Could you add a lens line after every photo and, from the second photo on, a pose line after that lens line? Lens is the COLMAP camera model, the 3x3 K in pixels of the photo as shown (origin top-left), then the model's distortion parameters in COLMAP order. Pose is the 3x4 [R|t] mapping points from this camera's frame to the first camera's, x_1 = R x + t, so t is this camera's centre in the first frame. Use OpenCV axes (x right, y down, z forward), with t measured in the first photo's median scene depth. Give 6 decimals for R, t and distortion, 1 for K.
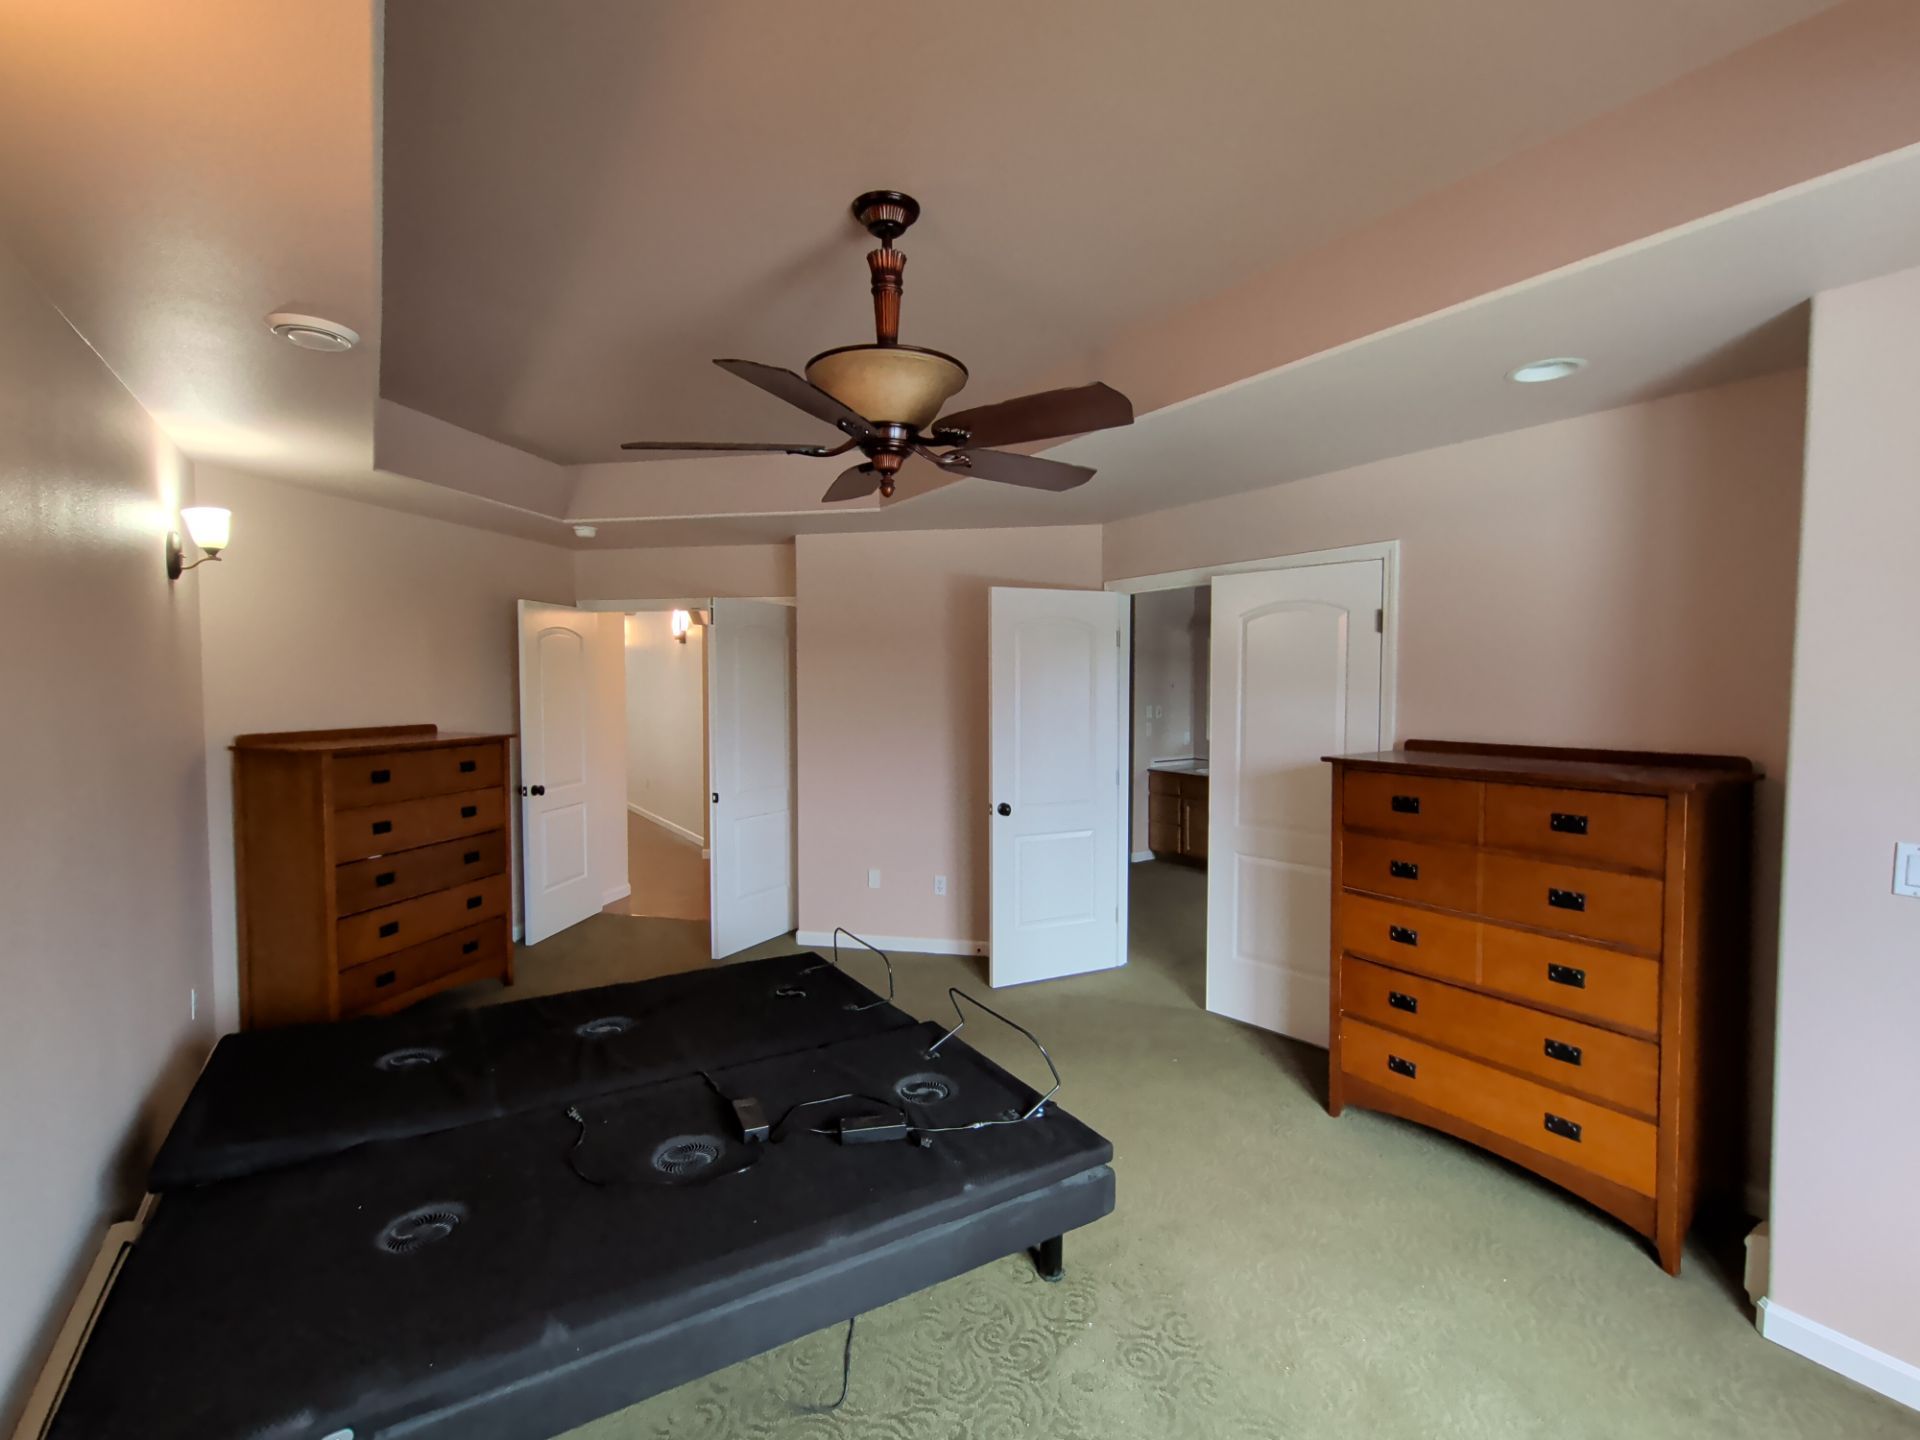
lens RADIAL K [[897.0, 0, 957.7], [0, 897.0, 724.5], [0, 0, 1]] dist [0.003865, 0.001536]
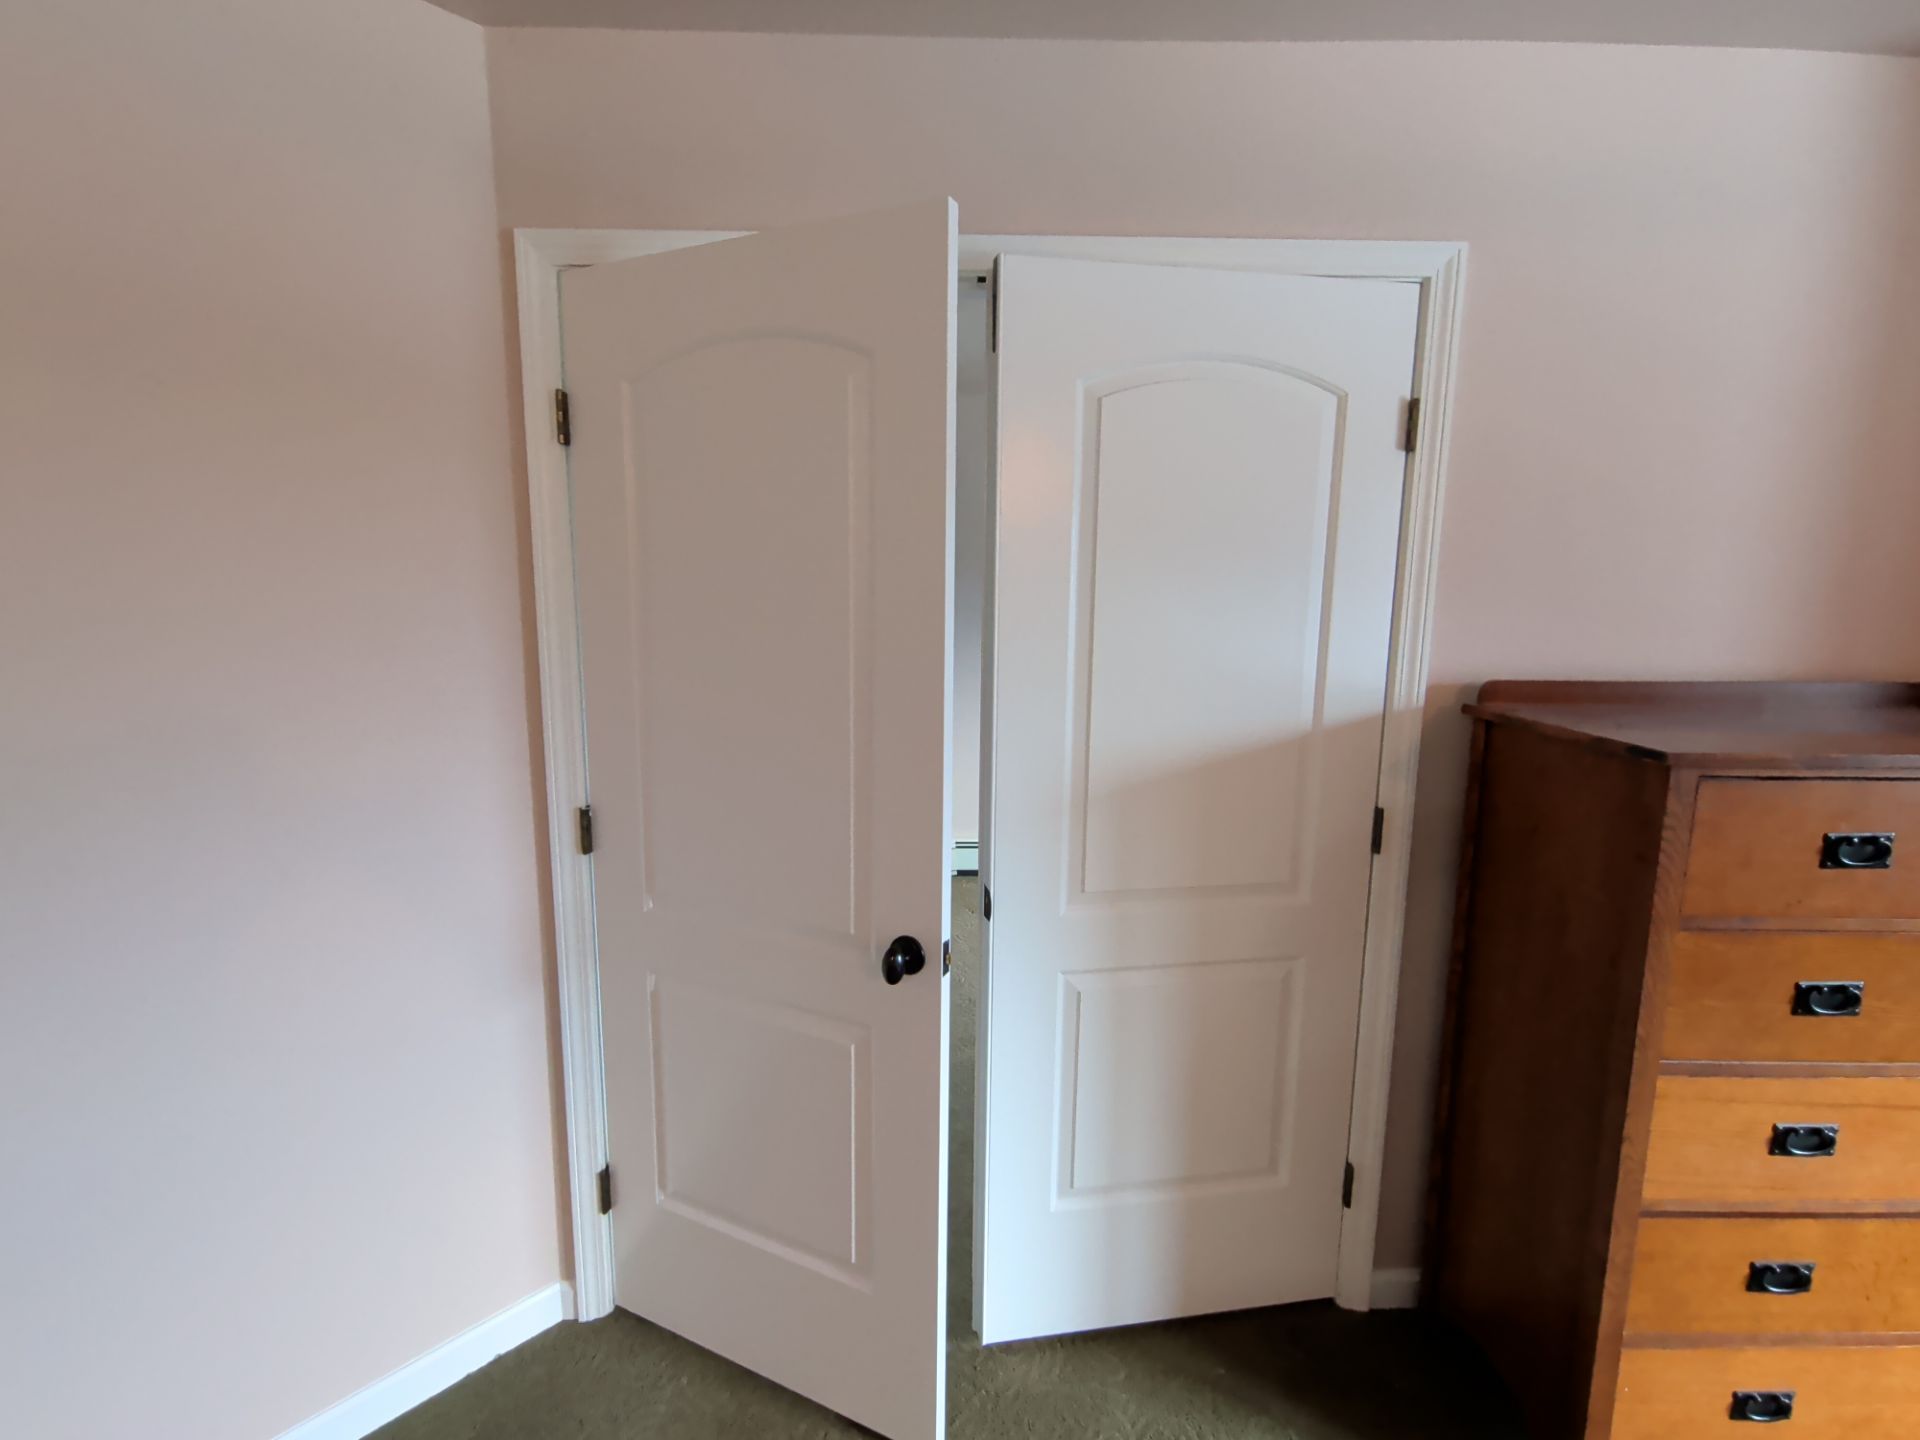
lens RADIAL K [[897.0, 0, 957.7], [0, 897.0, 724.5], [0, 0, 1]] dist [0.003865, 0.001536]
pose [[0.522925, -0.132384, 0.842036, -0.055747], [0.030939, 0.990163, 0.136458, -0.034010], [-0.851817, -0.045305, 0.521877, 0.950374]]
